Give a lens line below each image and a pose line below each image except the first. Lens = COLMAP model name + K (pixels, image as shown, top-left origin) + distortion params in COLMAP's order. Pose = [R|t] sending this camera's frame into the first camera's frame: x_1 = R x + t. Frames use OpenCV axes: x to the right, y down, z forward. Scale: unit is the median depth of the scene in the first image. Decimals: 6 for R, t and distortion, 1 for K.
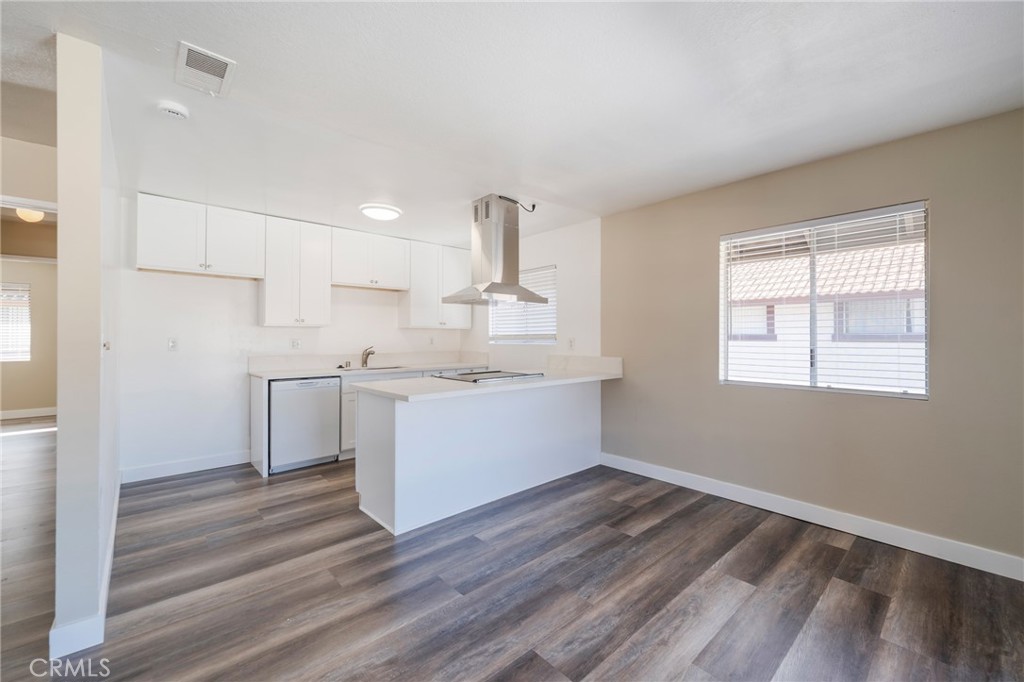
lens RADIAL K [[414.2, 0, 511.3], [0, 414.2, 332.1], [0, 0, 1]] dist [-0.000377, -0.000279]
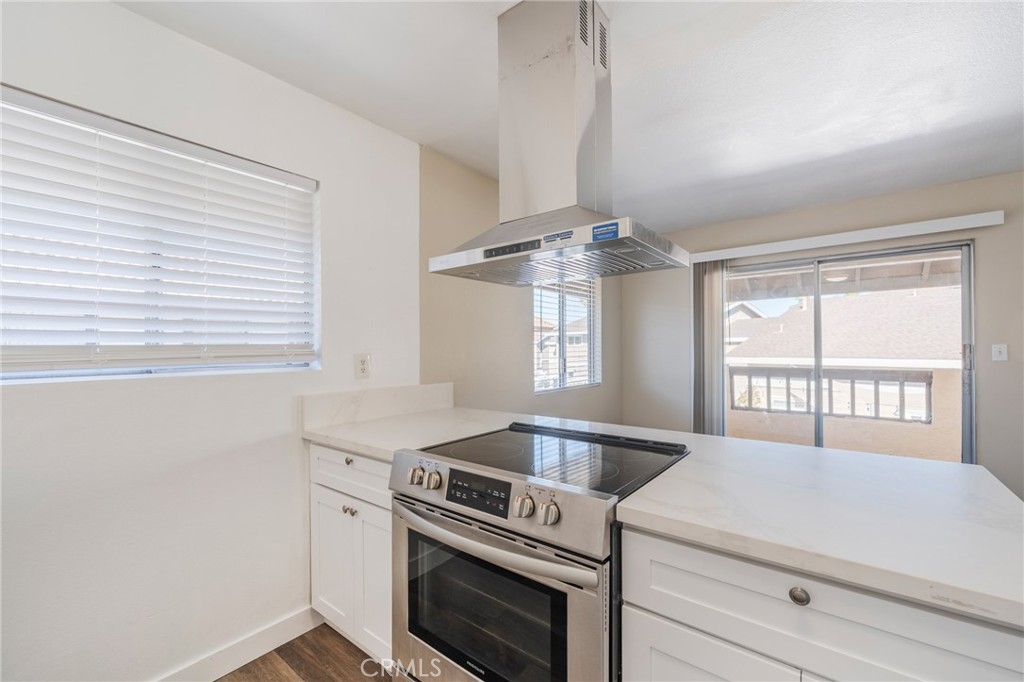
lens RADIAL K [[421.9, 0, 509.7], [0, 421.9, 349.0], [0, 0, 1]] dist [-0.000714, -0.000135]
pose [[-0.162948, 0.000972, 0.986634, -0.402350], [-0.001932, 0.999997, -0.001304, 0.009839], [-0.986633, -0.002119, -0.162946, 1.012736]]
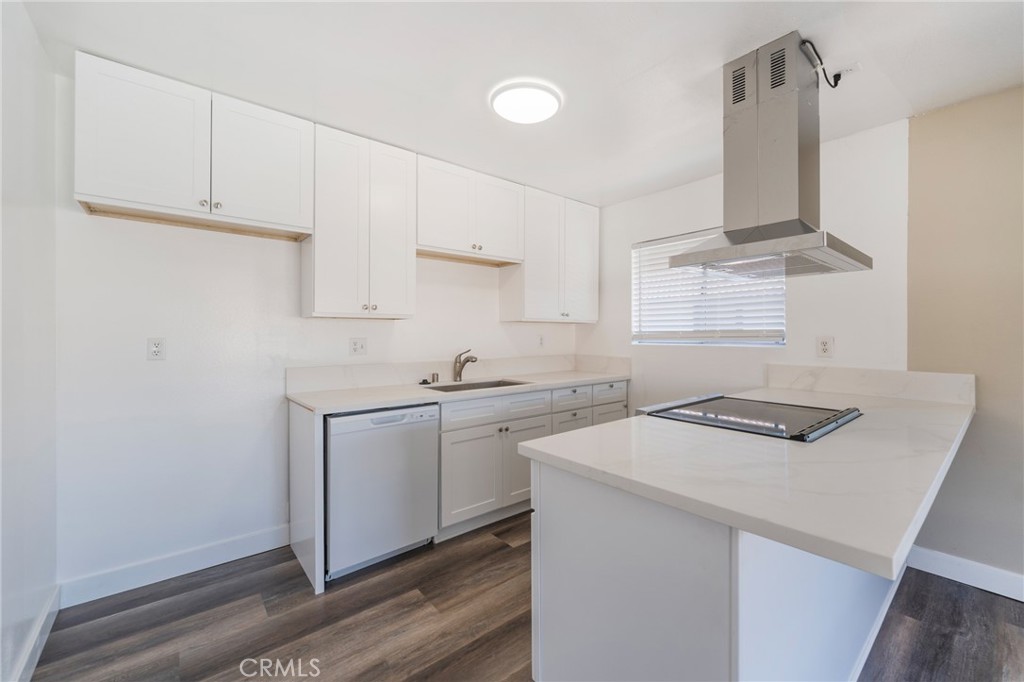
lens RADIAL K [[414.2, 0, 511.3], [0, 414.2, 332.1], [0, 0, 1]] dist [-0.000377, -0.000279]
pose [[0.998947, -0.000011, -0.045890, -0.298065], [0.000404, 0.999963, 0.008558, 0.002318], [0.045888, -0.008568, 0.998910, 0.442225]]
